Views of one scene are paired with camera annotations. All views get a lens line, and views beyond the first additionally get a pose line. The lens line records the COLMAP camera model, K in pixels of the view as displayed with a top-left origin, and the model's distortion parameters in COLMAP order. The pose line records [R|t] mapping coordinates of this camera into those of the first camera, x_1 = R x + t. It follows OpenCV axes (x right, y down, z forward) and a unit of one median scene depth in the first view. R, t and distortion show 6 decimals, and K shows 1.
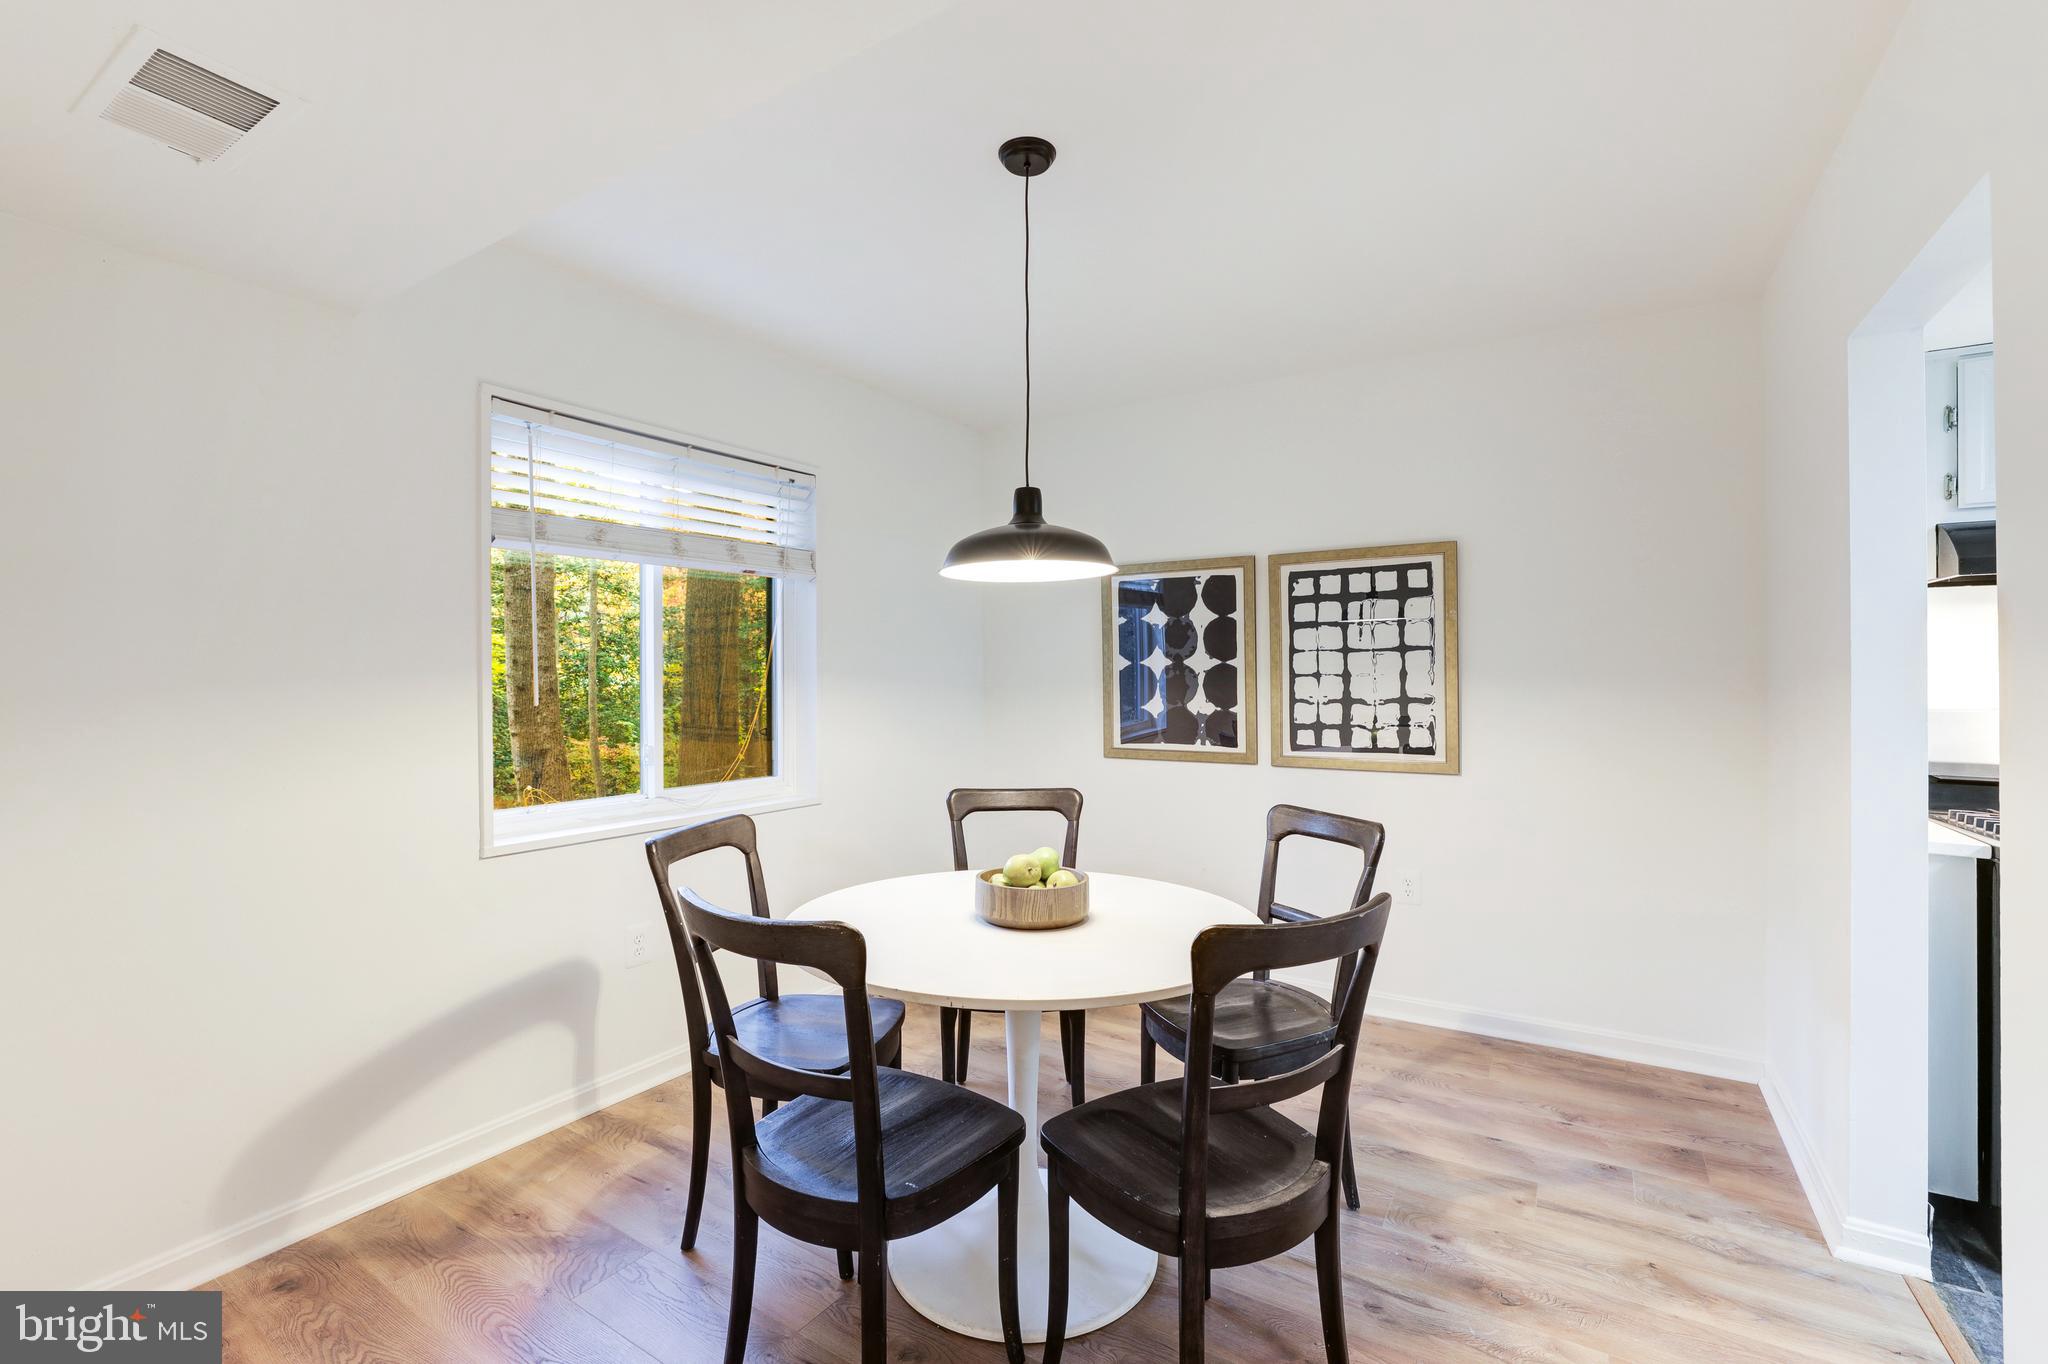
lens RADIAL K [[888.5, 0, 1026.1], [0, 888.5, 674.1], [0, 0, 1]] dist [-0.050538, 0.018579]
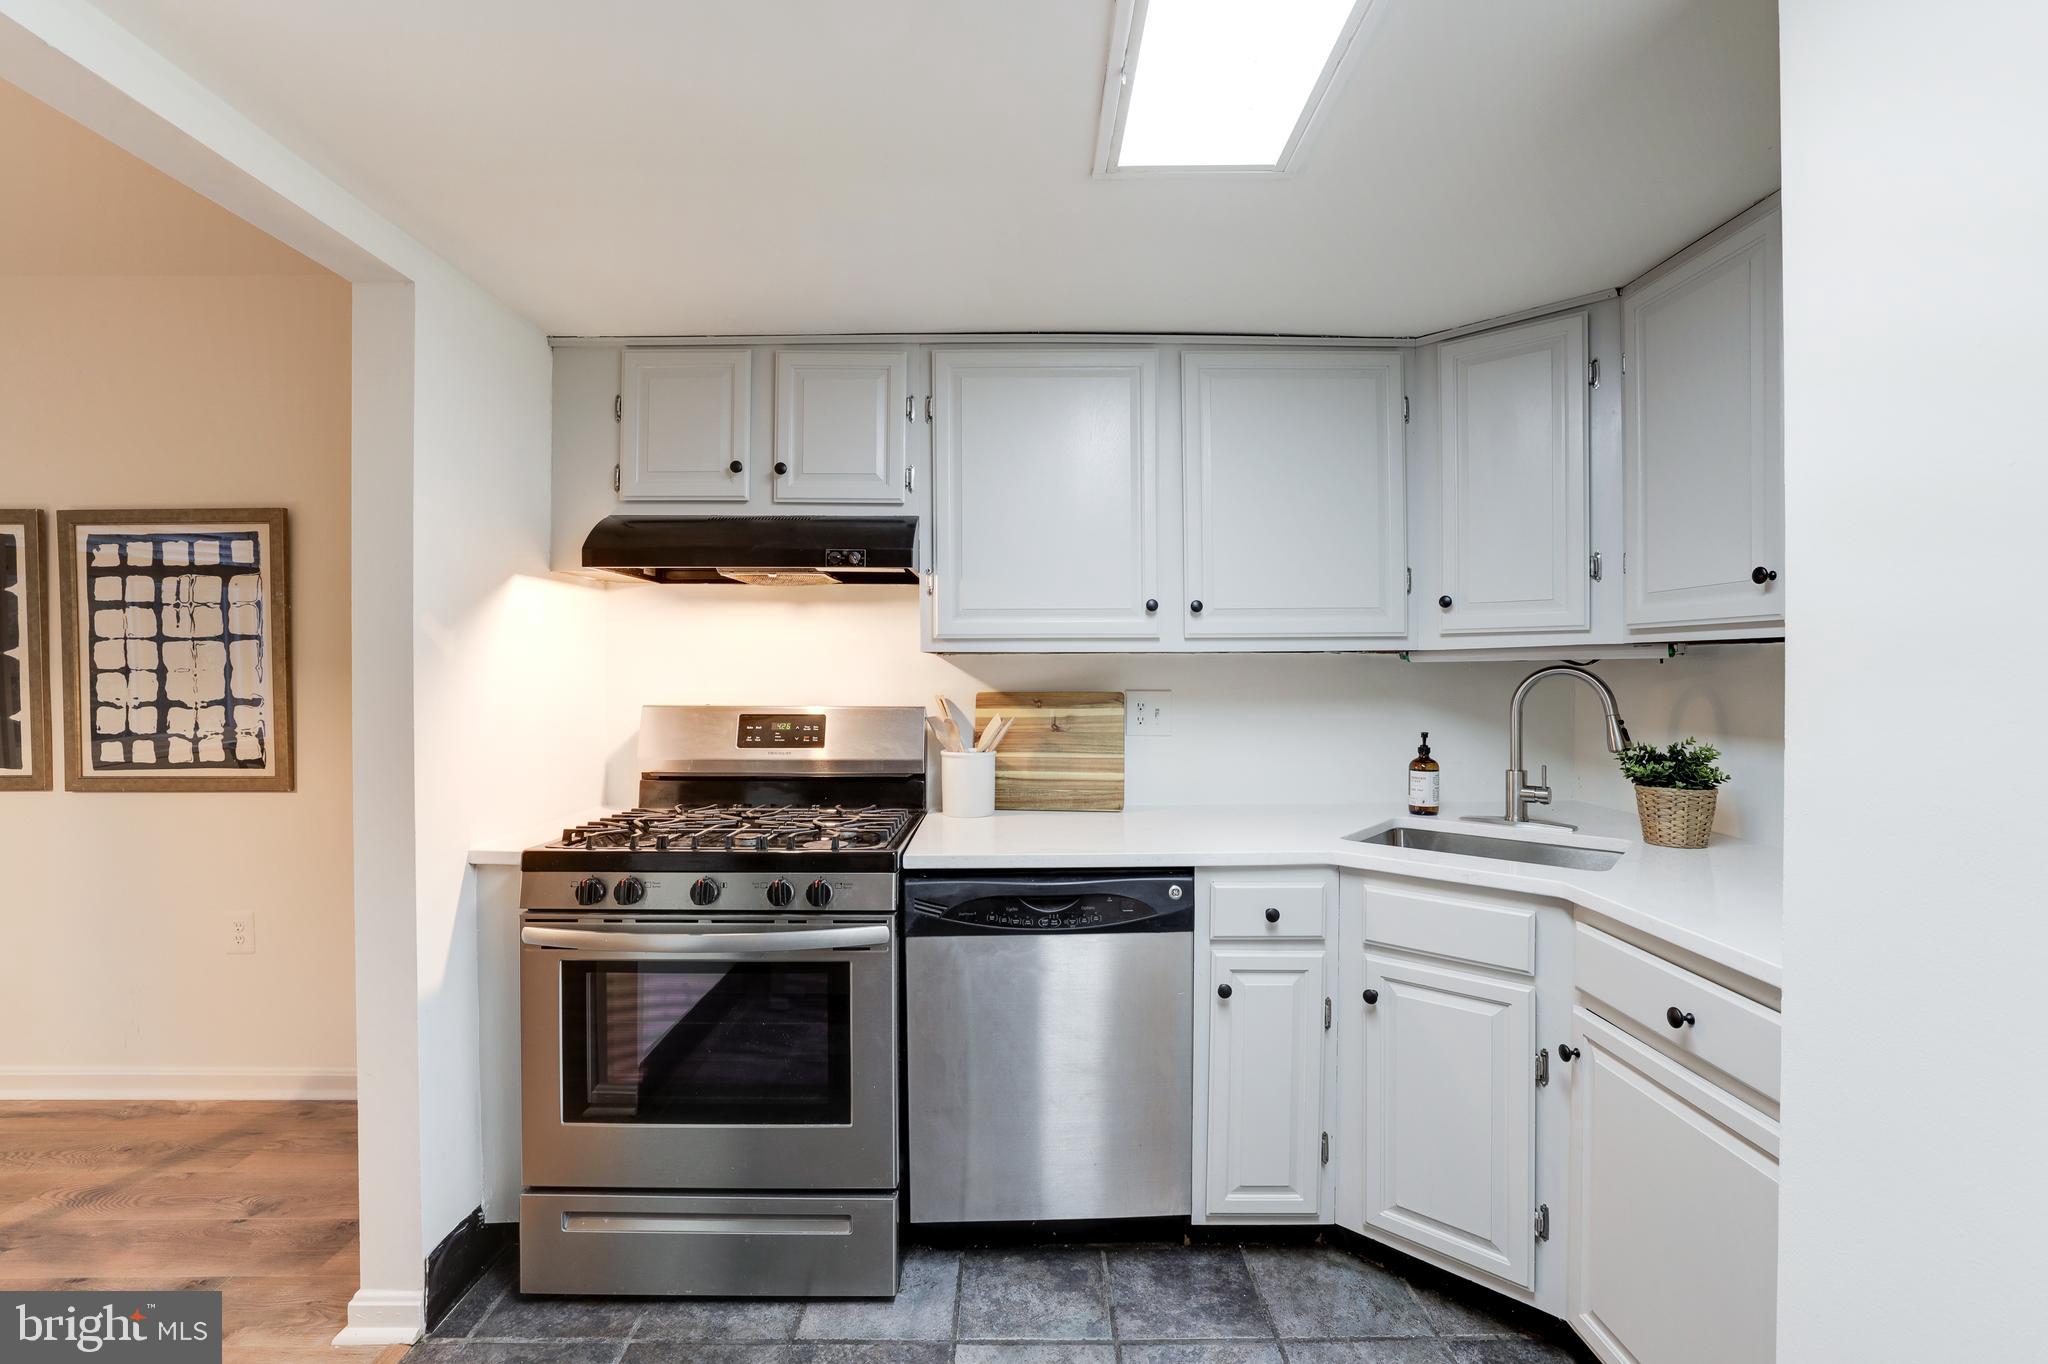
lens RADIAL K [[888.5, 0, 1026.1], [0, 888.5, 674.1], [0, 0, 1]] dist [-0.050538, 0.018579]
pose [[0.840079, 0.002582, 0.542459, 0.592995], [-0.001524, 0.999996, -0.002400, 0.004924], [-0.542463, 0.001190, 0.840079, -0.057336]]
